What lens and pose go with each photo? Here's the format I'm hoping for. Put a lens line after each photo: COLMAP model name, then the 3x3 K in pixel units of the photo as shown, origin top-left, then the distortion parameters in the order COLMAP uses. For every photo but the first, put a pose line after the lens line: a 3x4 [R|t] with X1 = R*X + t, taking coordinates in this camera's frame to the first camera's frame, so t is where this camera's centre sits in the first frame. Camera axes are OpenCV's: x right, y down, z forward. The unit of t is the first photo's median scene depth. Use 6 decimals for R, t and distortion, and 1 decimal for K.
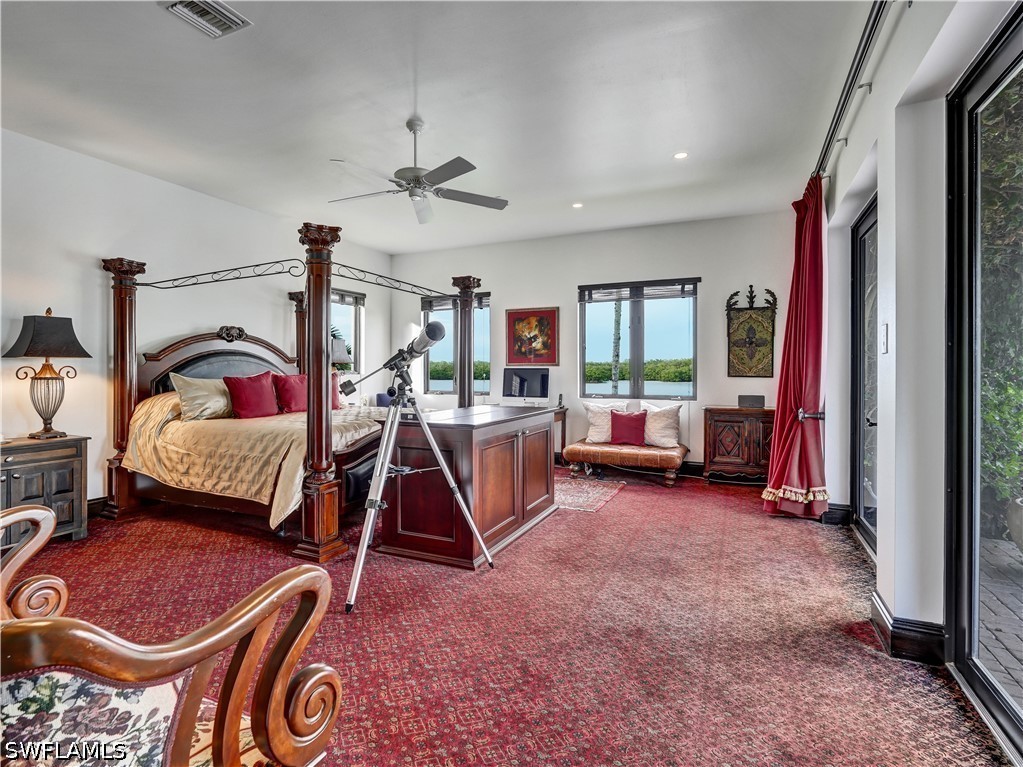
lens RADIAL K [[516.3, 0, 511.9], [0, 516.3, 381.4], [0, 0, 1]] dist [-0.010460, 0.000979]
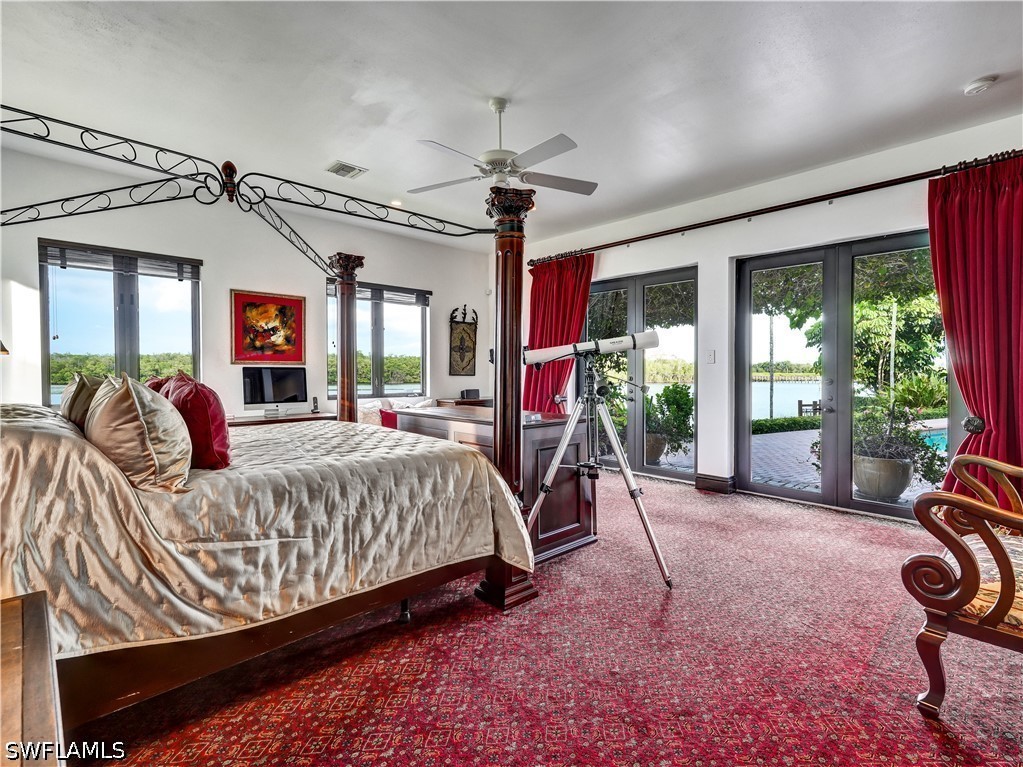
lens RADIAL K [[516.3, 0, 511.9], [0, 516.3, 381.4], [0, 0, 1]] dist [-0.010460, 0.000979]
pose [[0.363954, -0.023573, 0.931119, -0.687069], [0.003999, 0.999710, 0.023747, -0.024655], [-0.931408, -0.004920, 0.363943, 0.414067]]
